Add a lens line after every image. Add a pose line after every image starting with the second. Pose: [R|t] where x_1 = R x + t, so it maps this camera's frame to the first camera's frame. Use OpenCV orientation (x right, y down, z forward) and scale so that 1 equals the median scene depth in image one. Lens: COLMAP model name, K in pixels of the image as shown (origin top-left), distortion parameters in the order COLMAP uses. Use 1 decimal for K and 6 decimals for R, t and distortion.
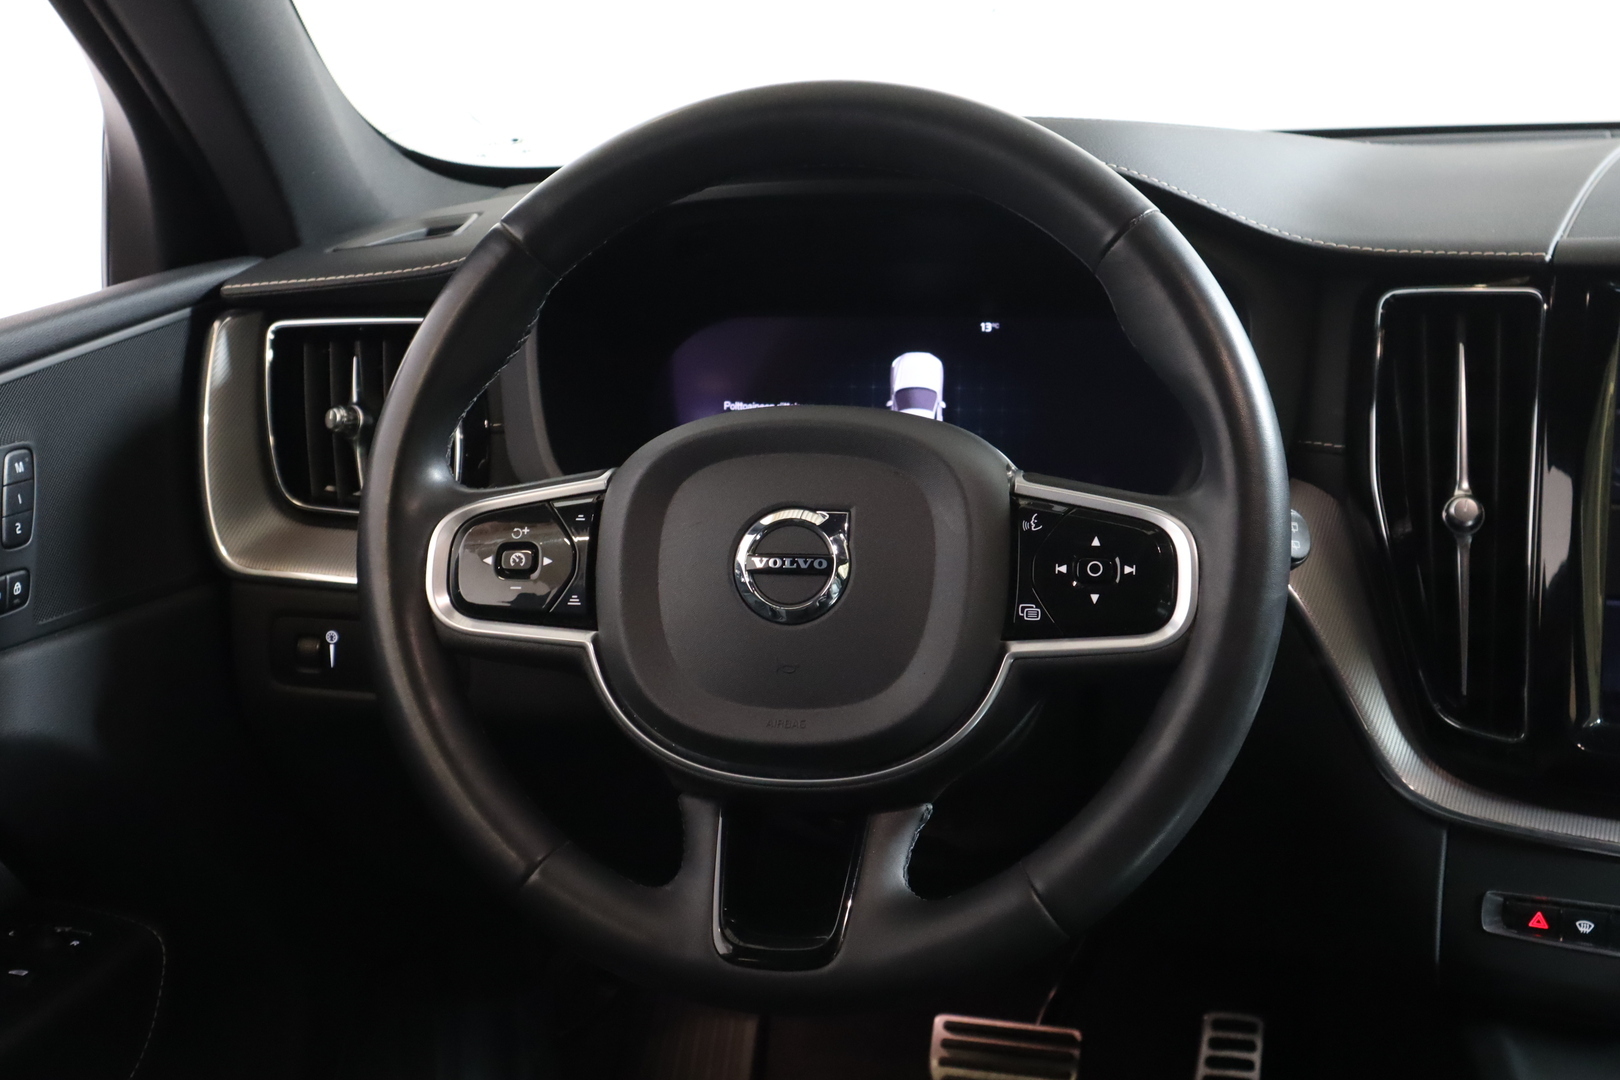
lens RADIAL K [[2066.9, 0, 762.4], [0, 2066.9, 527.0], [0, 0, 1]] dist [0.006408, 0.000000]
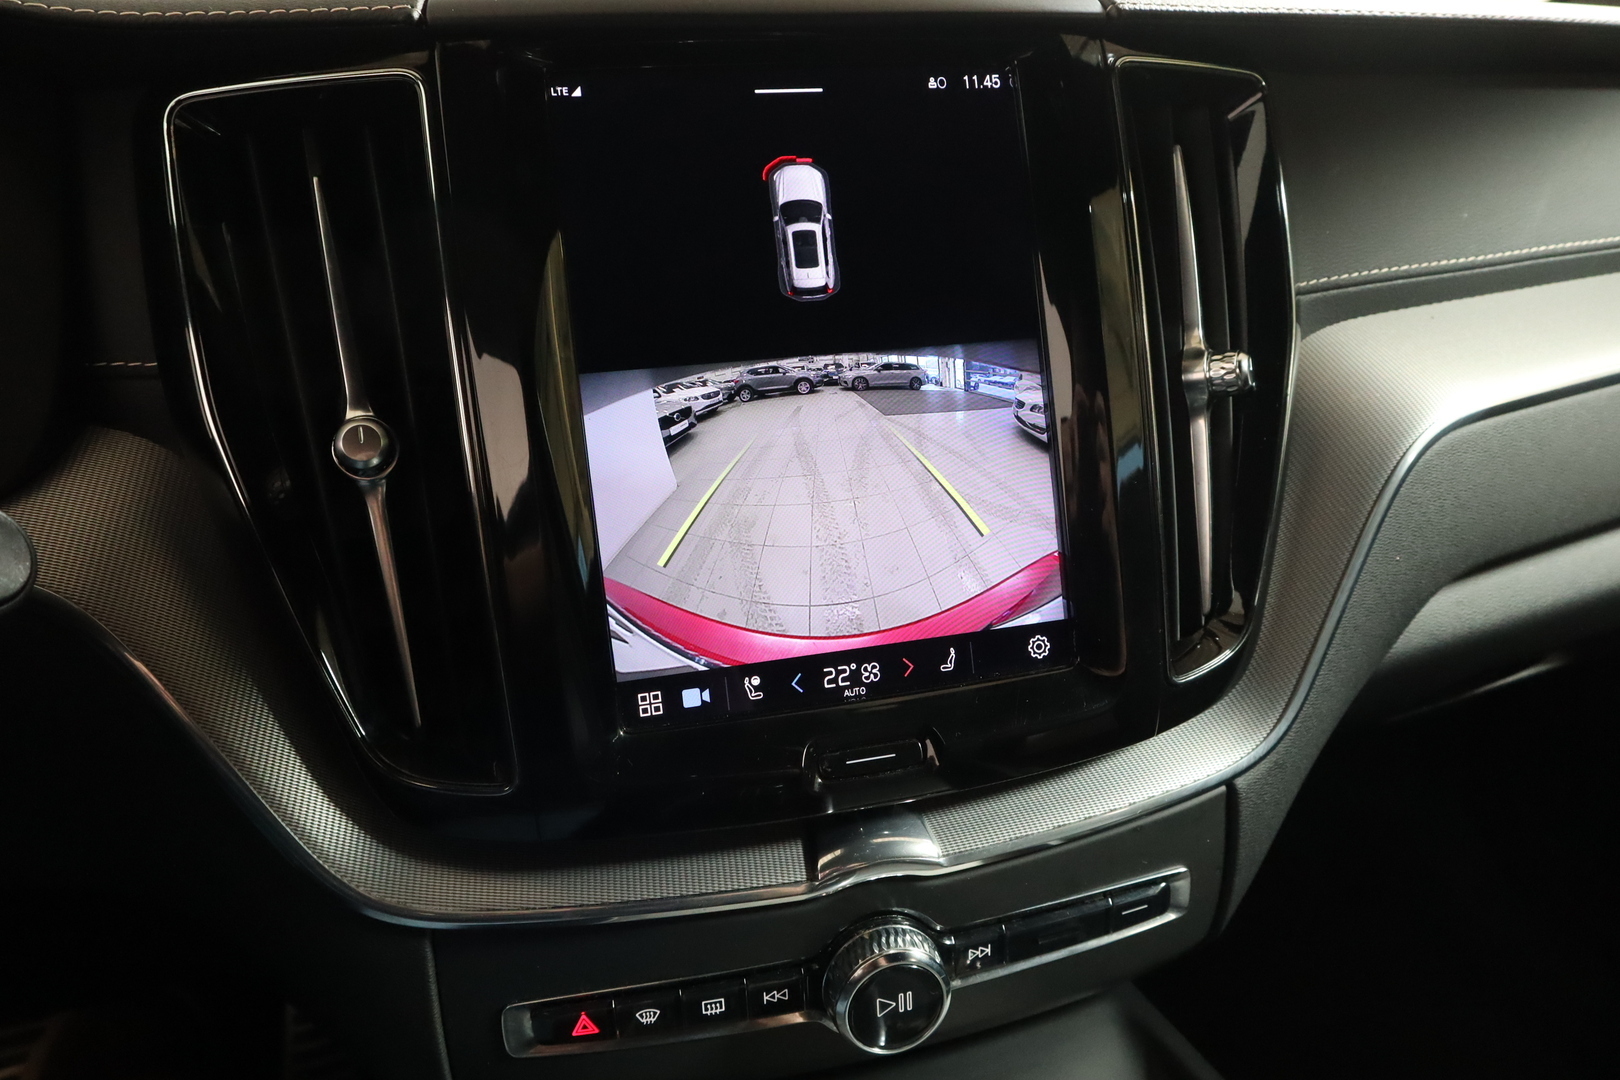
lens RADIAL K [[1126.7, 0, 796.9], [0, 1126.7, 540.6], [0, 0, 1]] dist [0.002861, -0.001086]
pose [[0.819048, -0.190146, 0.541300, 0.264207], [0.143825, 0.981404, 0.127121, -0.003684], [-0.555406, -0.026266, 0.831165, 0.662964]]
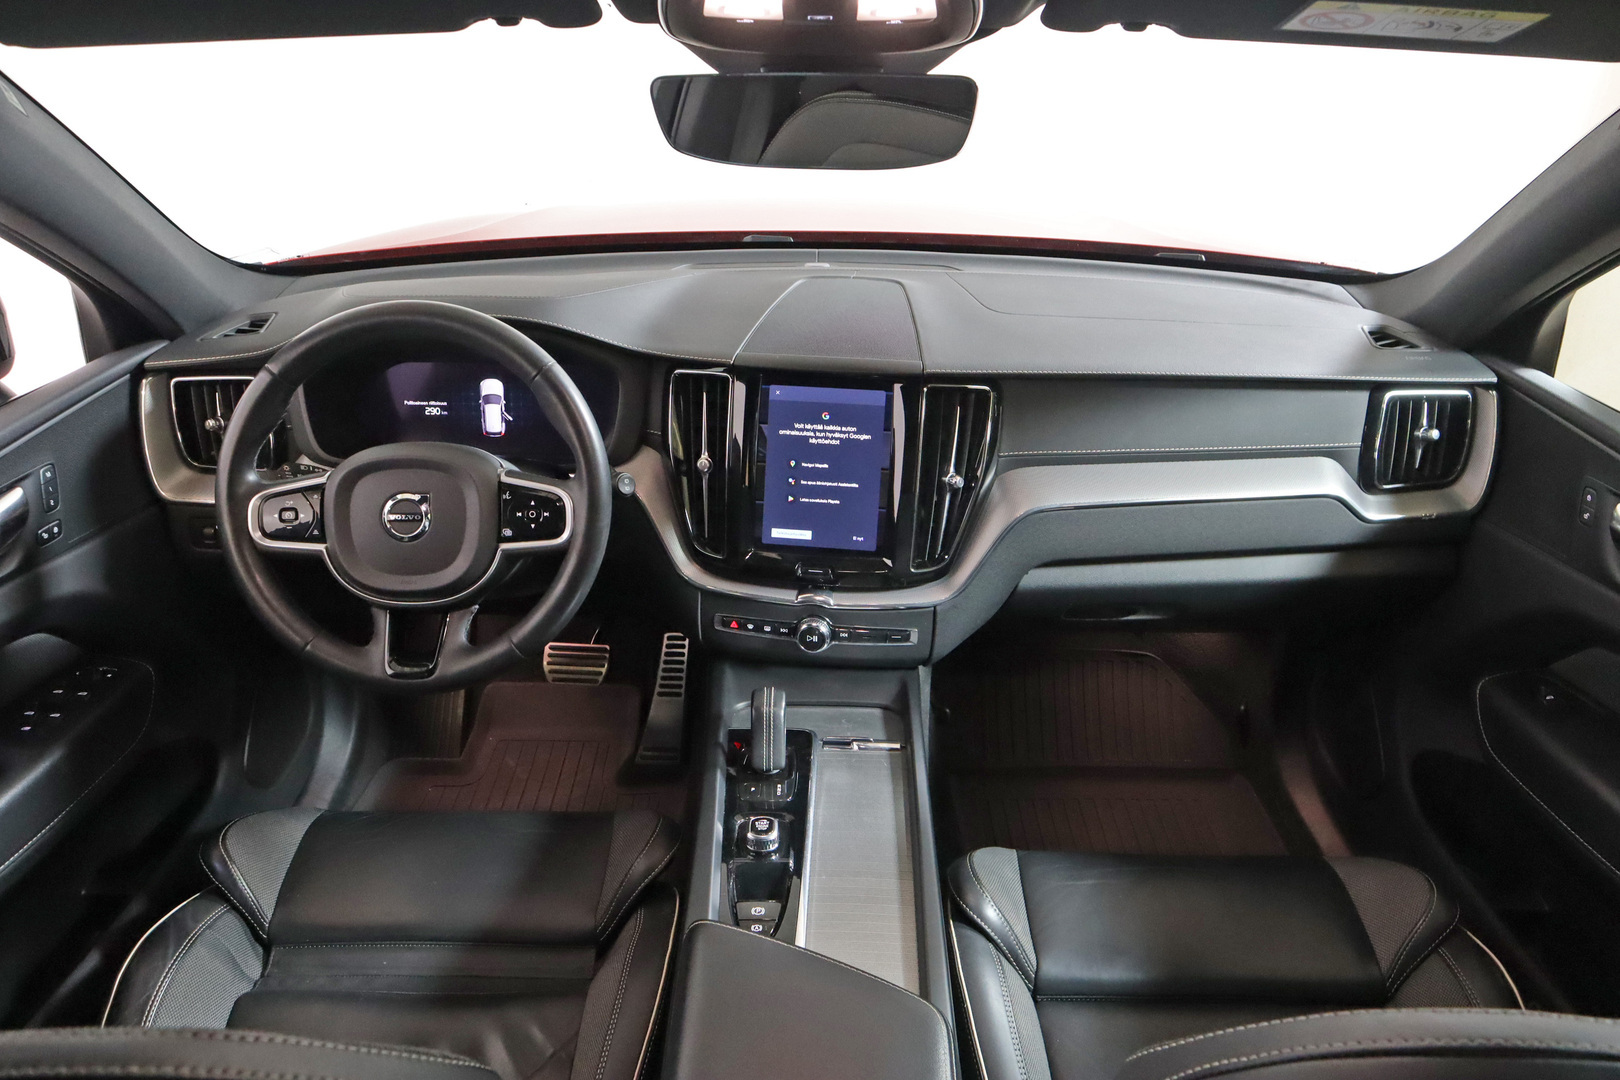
lens RADIAL K [[1126.7, 0, 797.0], [0, 1126.7, 541.1], [0, 0, 1]] dist [0.002861, -0.001086]
pose [[0.978119, -0.059925, 0.199229, 0.180675], [0.015691, 0.976141, 0.216572, -0.213922], [-0.207454, -0.208707, 0.955722, -0.332702]]
